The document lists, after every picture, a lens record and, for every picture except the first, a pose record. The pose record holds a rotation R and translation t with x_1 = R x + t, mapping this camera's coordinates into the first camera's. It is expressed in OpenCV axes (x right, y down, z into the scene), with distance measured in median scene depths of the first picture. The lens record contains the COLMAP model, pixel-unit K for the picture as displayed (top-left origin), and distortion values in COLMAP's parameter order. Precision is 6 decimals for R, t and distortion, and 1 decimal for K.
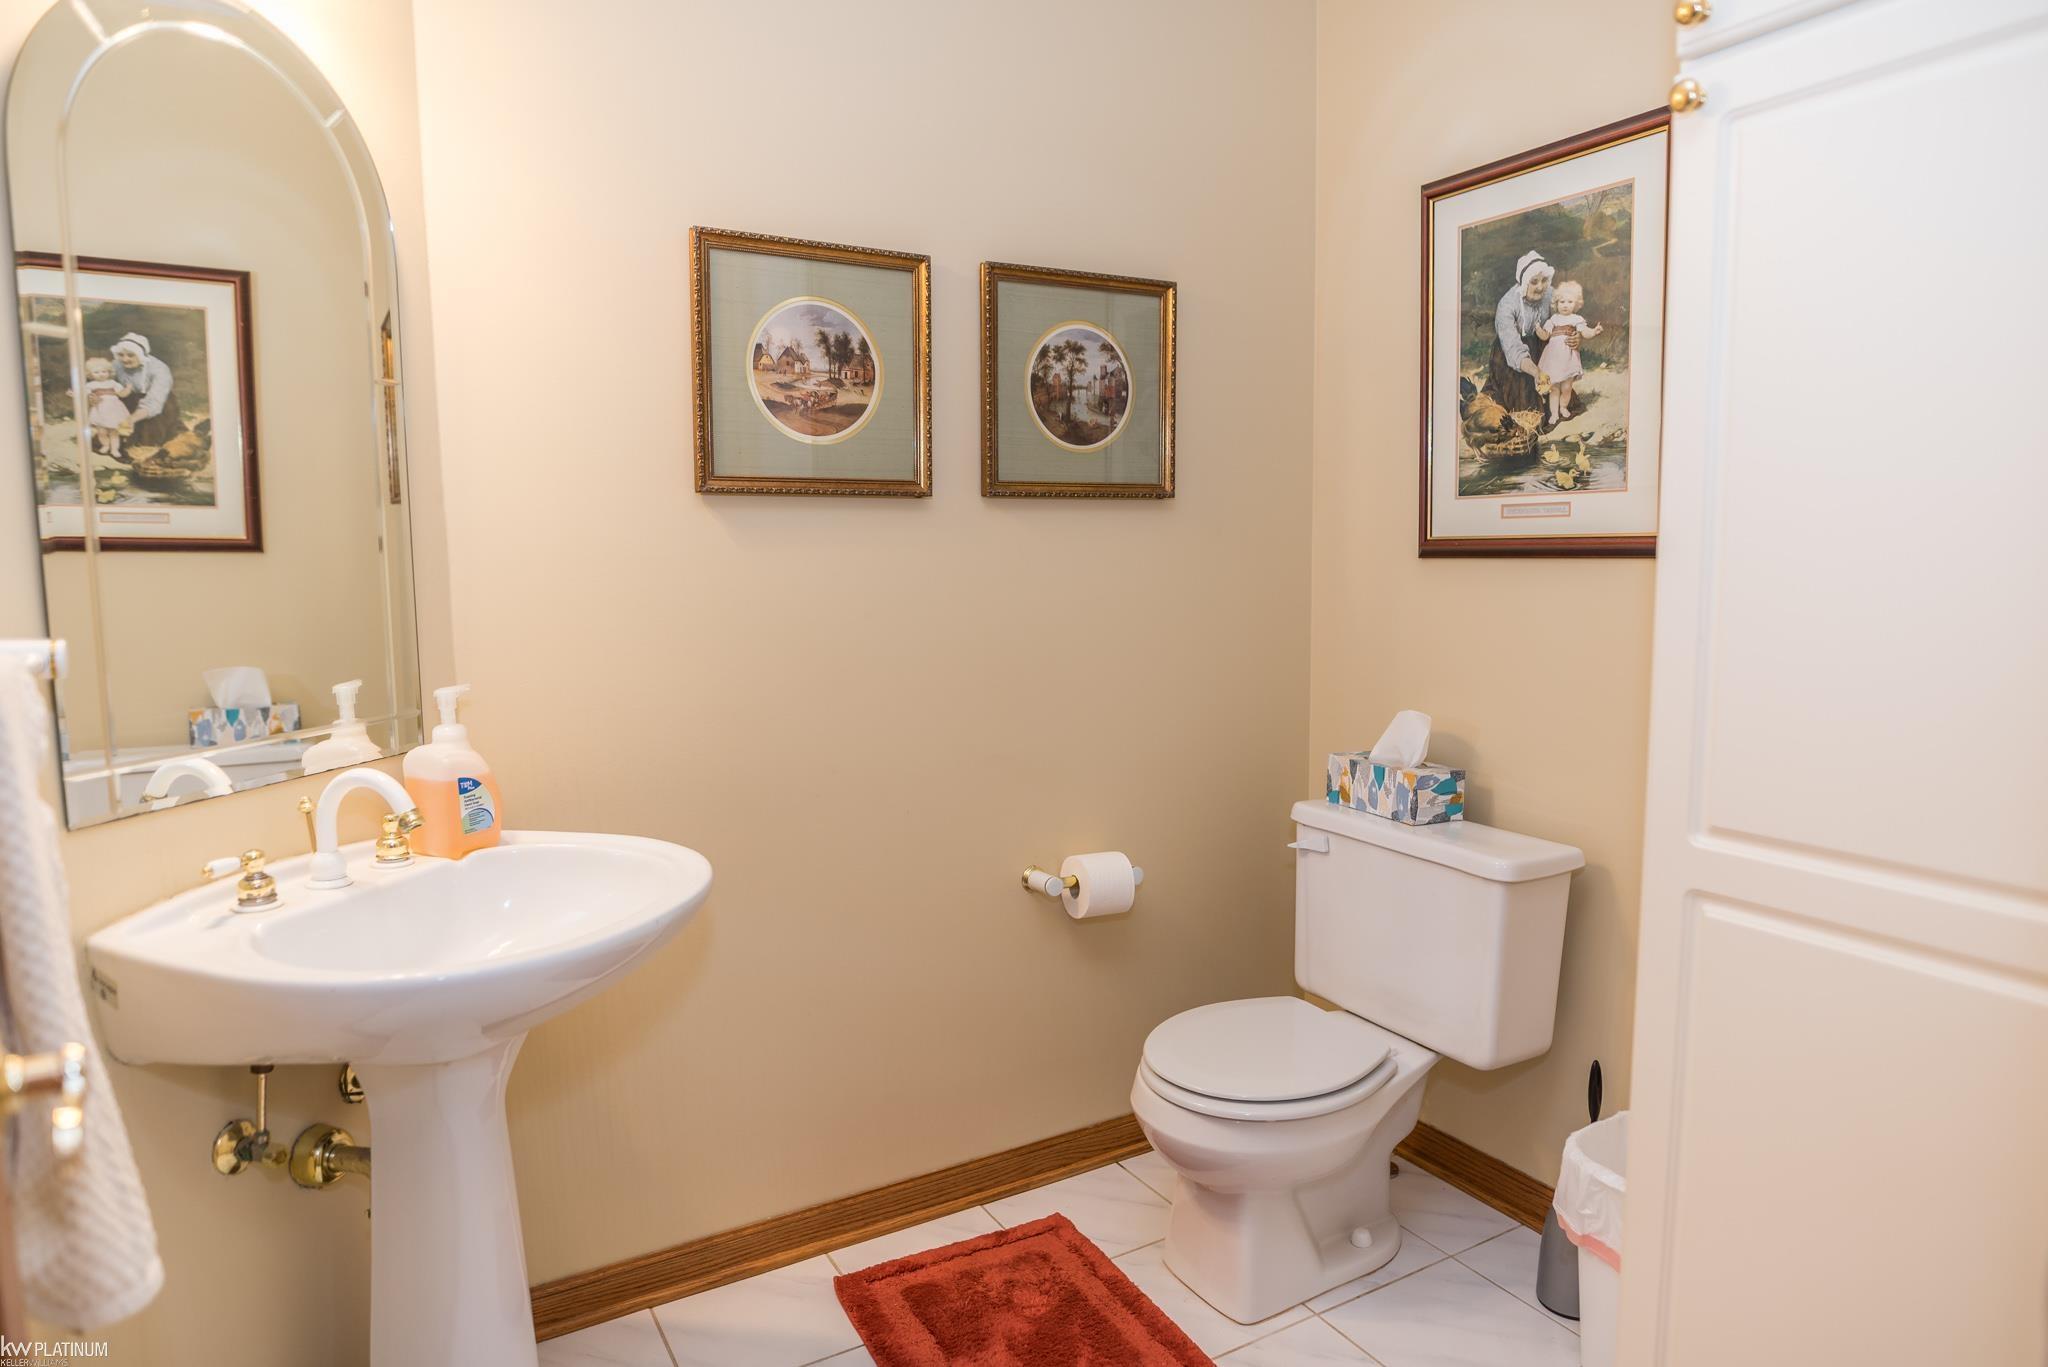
lens RADIAL K [[1195.2, 0, 1024.0], [0, 1195.2, 683.5], [0, 0, 1]] dist [-0.025231, 0.001593]
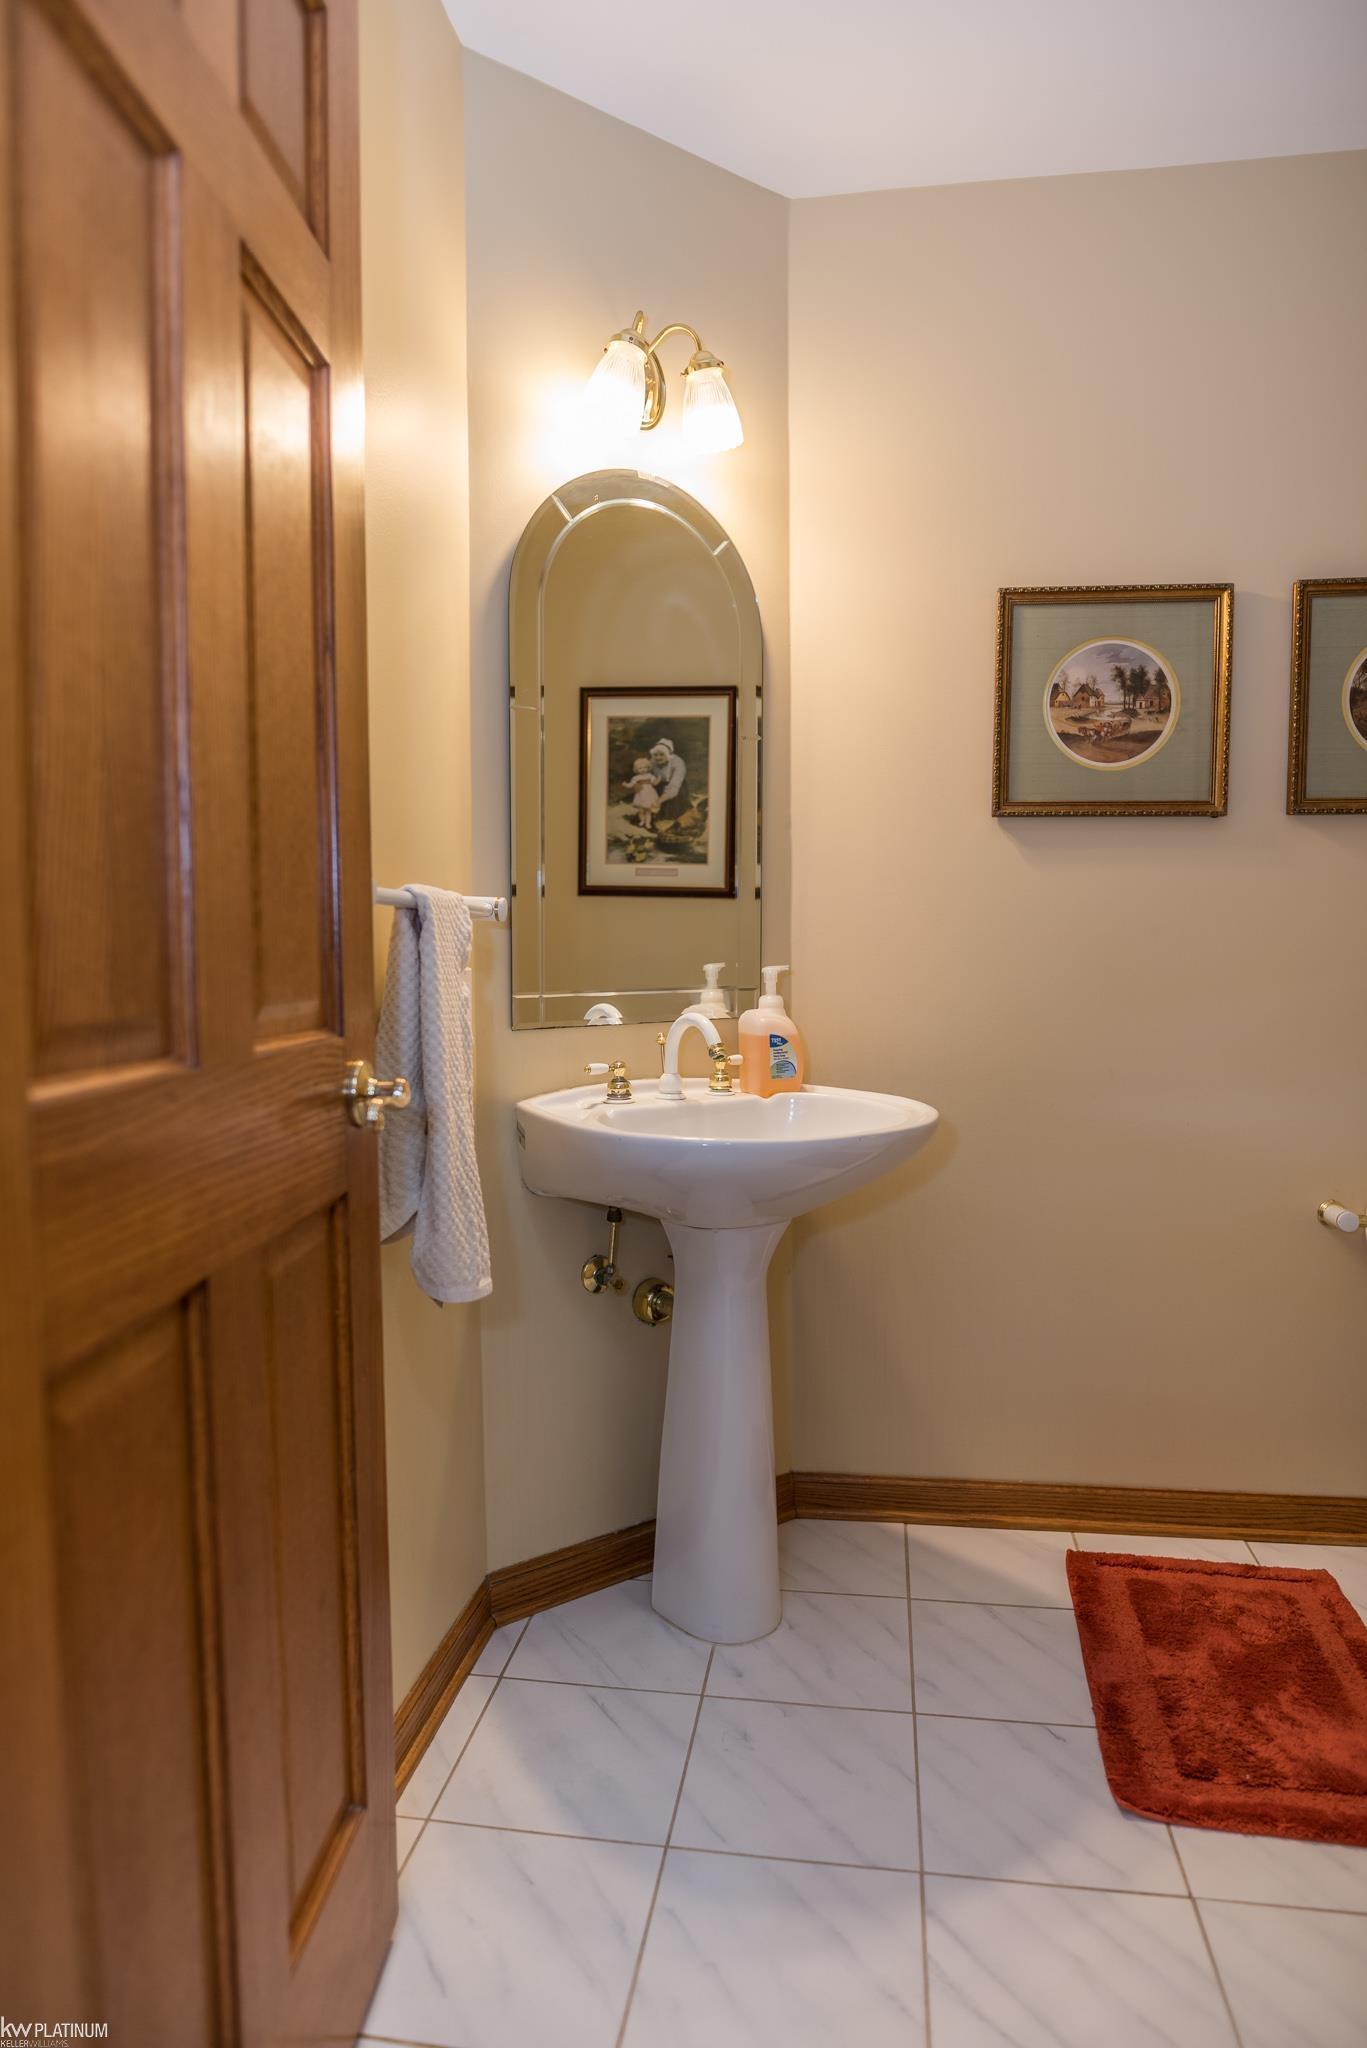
lens RADIAL K [[1166.3, 0, 745.1], [0, 1166.3, 1004.1], [0, 0, 1]] dist [-0.028399, 0.000172]
pose [[0.806120, 0.039410, -0.590438, 0.192089], [-0.072506, 0.996840, -0.032455, 0.069453], [0.587293, 0.068973, 0.806430, -0.030438]]
